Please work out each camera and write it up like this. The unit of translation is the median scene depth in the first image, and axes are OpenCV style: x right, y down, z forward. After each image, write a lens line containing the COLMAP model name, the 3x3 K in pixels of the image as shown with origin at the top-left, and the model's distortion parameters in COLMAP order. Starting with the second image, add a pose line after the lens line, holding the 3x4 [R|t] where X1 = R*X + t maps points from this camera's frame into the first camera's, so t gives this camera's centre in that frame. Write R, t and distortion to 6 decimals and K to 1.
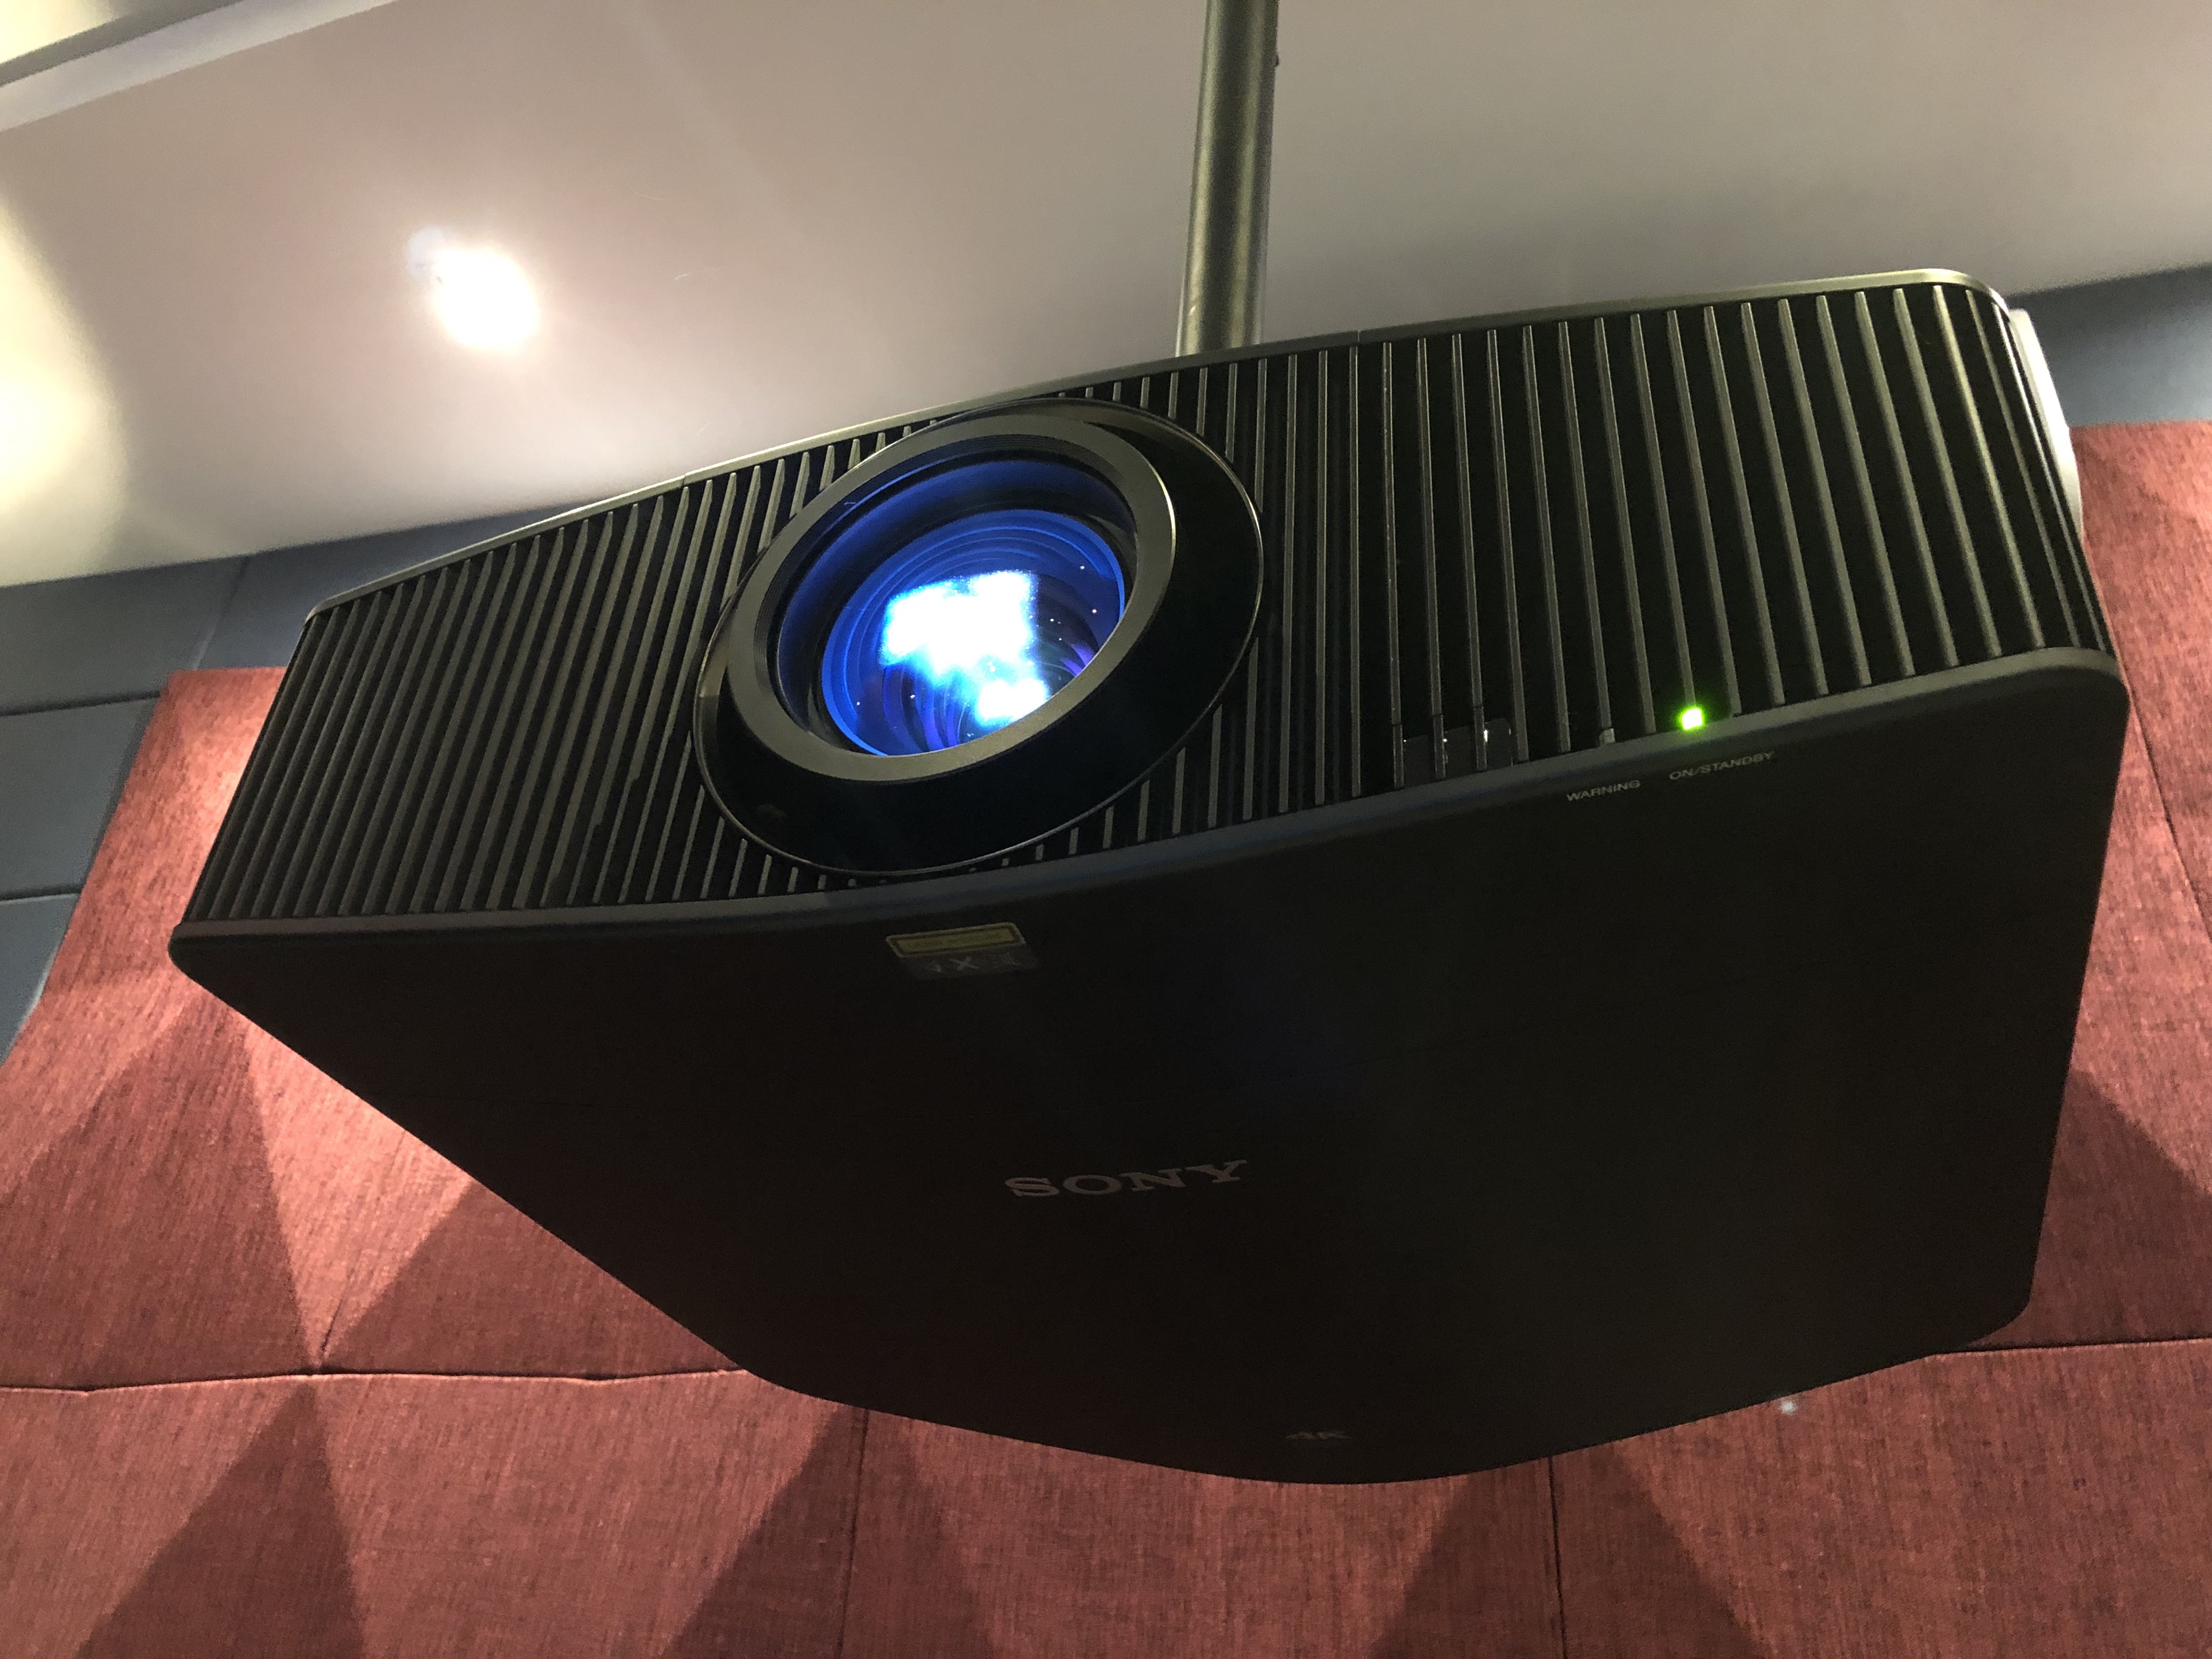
lens RADIAL K [[1796.6, 0, 1093.5], [0, 1796.6, 823.6], [0, 0, 1]] dist [0.094812, -0.122589]
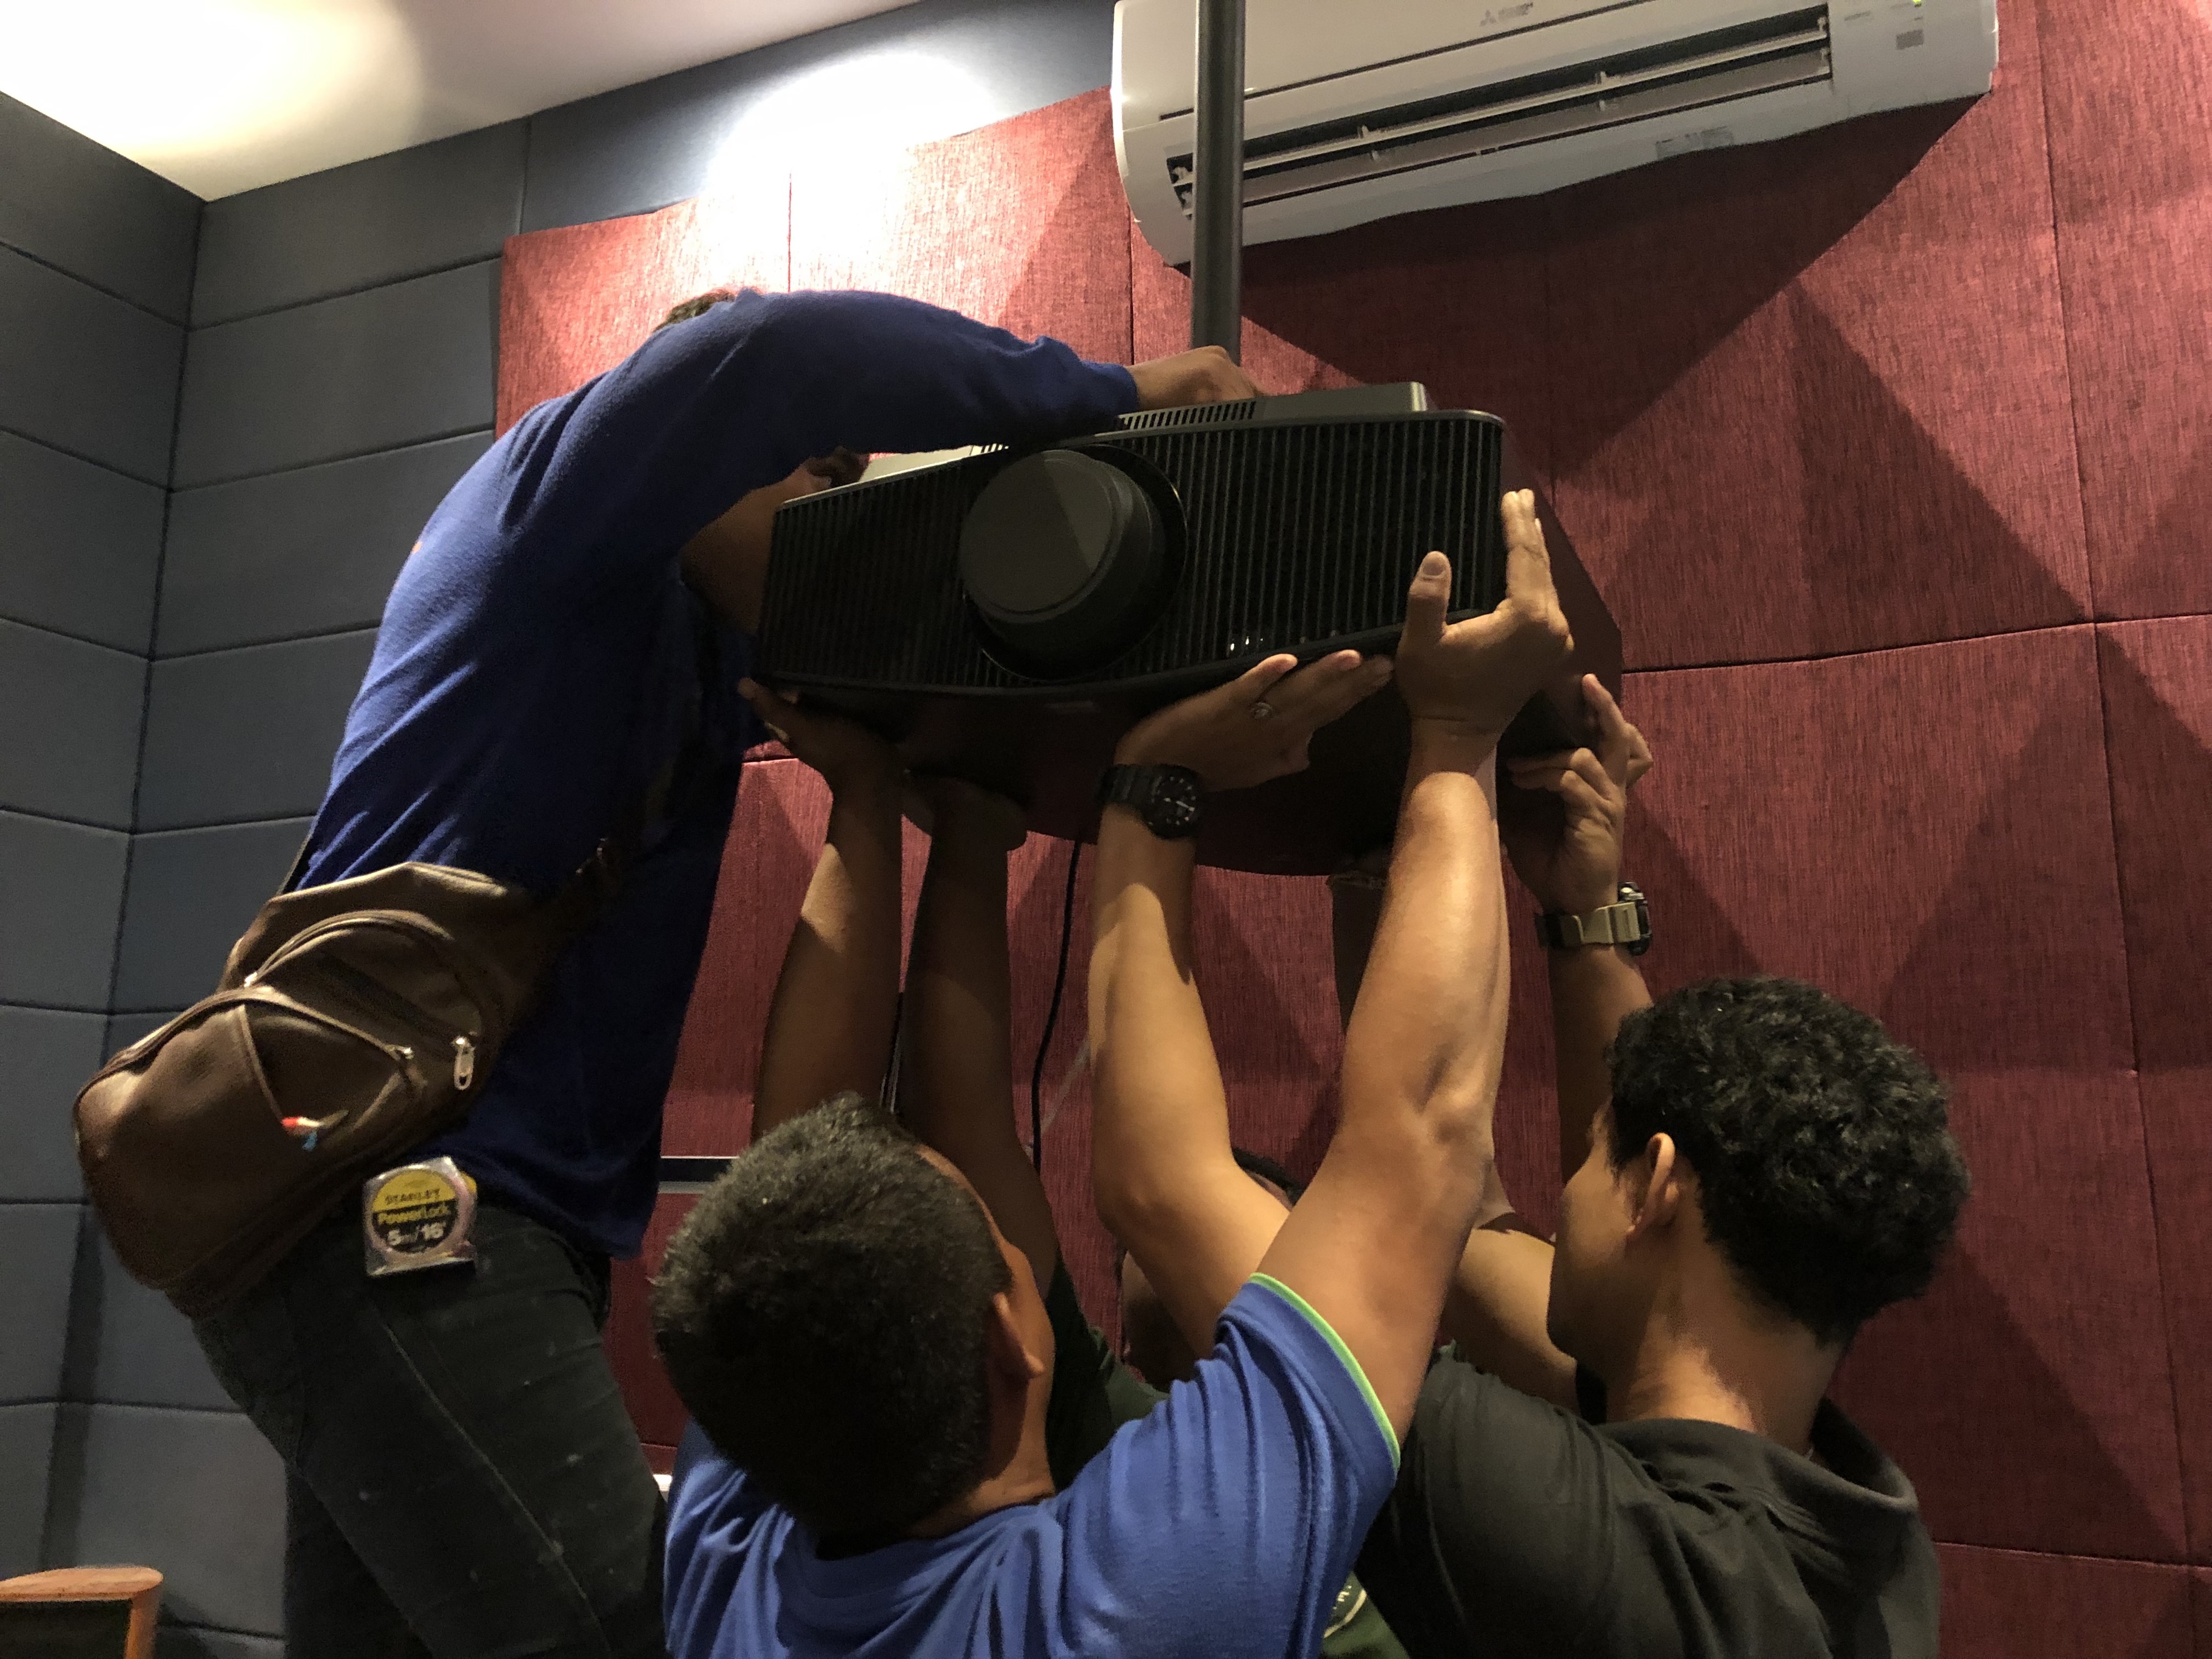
lens RADIAL K [[1796.6, 0, 1093.5], [0, 1796.6, 823.6], [0, 0, 1]] dist [0.094812, -0.122589]
pose [[0.981894, -0.091330, -0.165959, 0.114367], [0.148986, 0.913403, 0.378812, -0.228232], [0.116991, -0.396678, 0.910472, -0.450444]]
